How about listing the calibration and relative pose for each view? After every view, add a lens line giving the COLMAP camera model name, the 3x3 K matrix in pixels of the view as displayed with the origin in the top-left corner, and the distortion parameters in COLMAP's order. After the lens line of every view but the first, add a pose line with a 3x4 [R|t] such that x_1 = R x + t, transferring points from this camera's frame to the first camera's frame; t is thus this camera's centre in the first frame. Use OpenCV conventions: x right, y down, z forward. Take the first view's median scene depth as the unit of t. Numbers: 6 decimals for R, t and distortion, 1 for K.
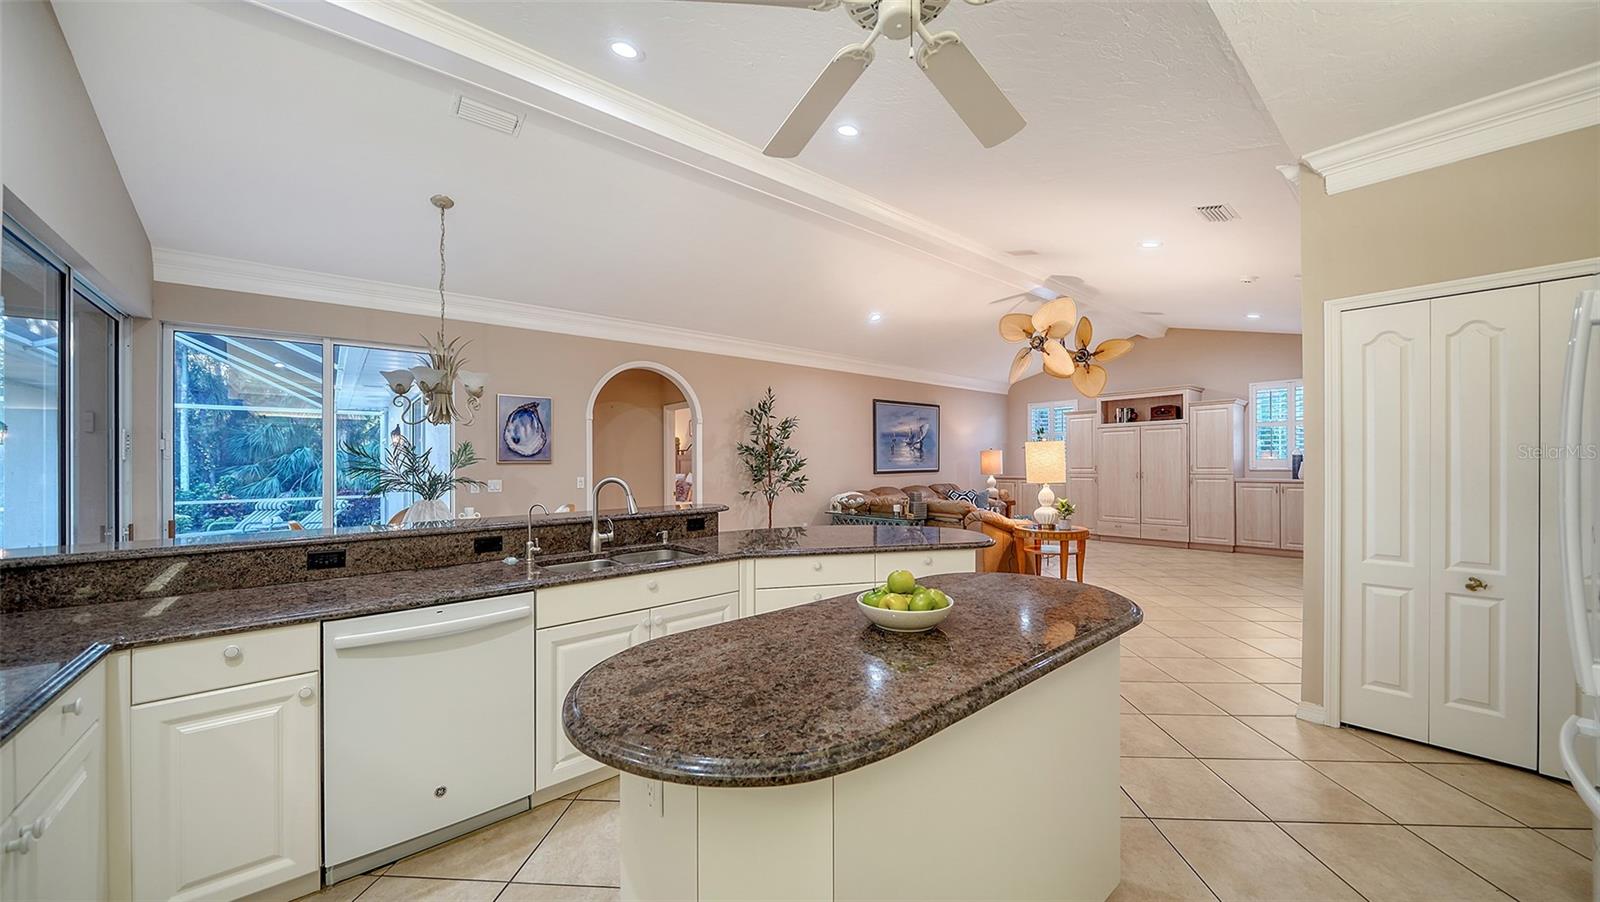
lens RADIAL K [[562.1, 0, 799.7], [0, 562.1, 464.5], [0, 0, 1]] dist [-0.003735, -0.000998]
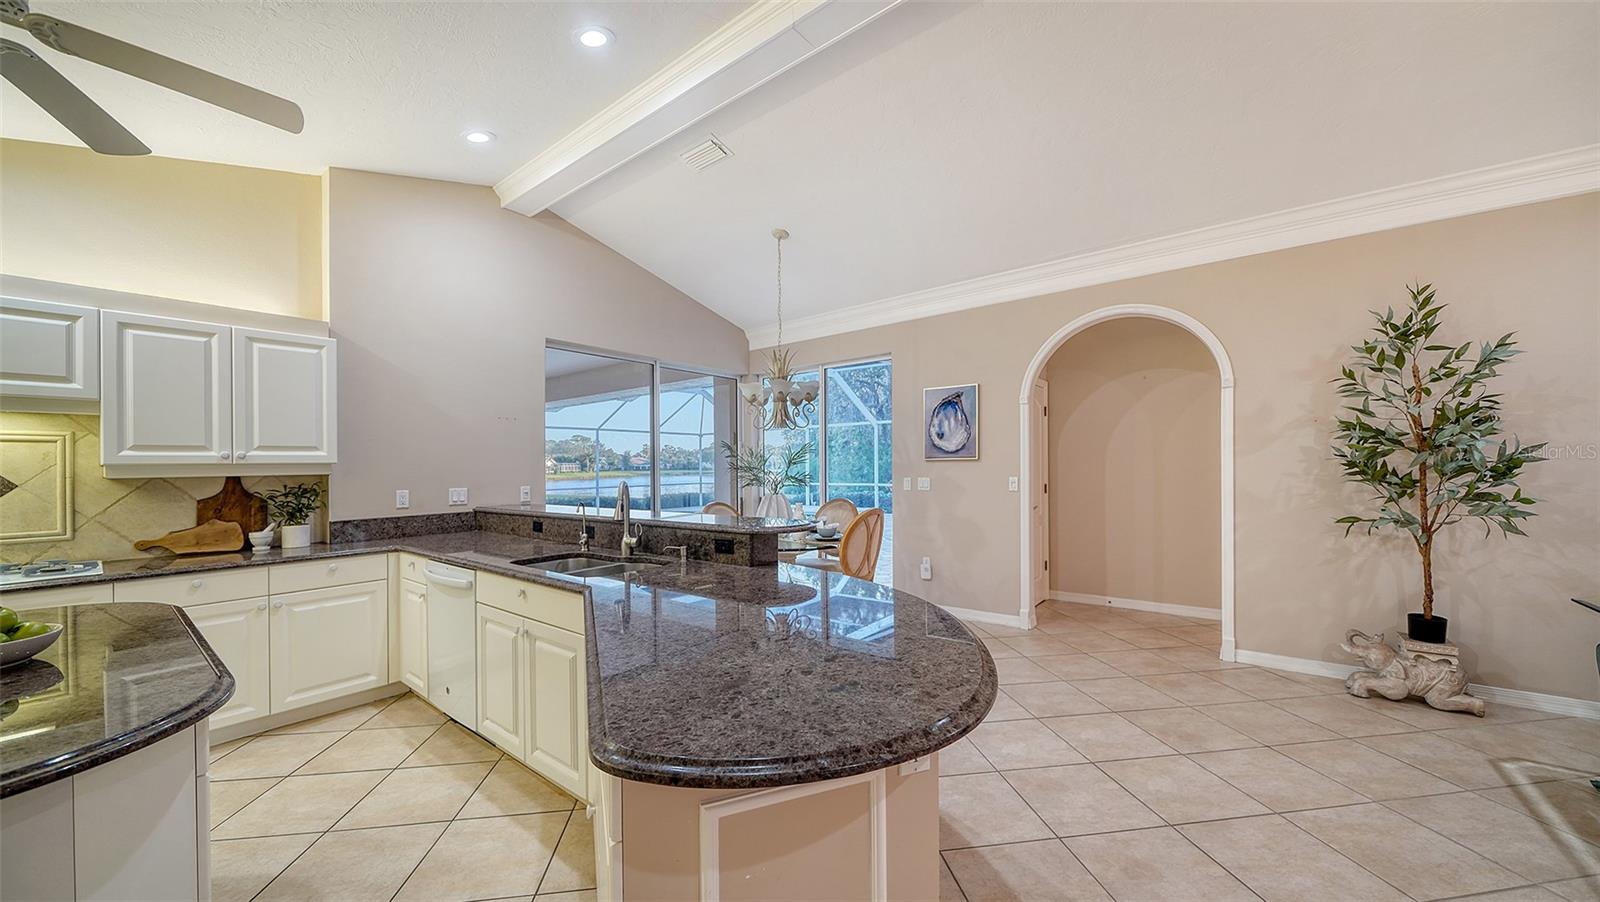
lens RADIAL K [[562.1, 0, 801.6], [0, 562.1, 463.3], [0, 0, 1]] dist [-0.003735, -0.000998]
pose [[0.201481, 0.006072, -0.979474, 0.341920], [0.009097, 0.999926, 0.008070, -0.006399], [0.979450, -0.010536, 0.201410, 0.555937]]
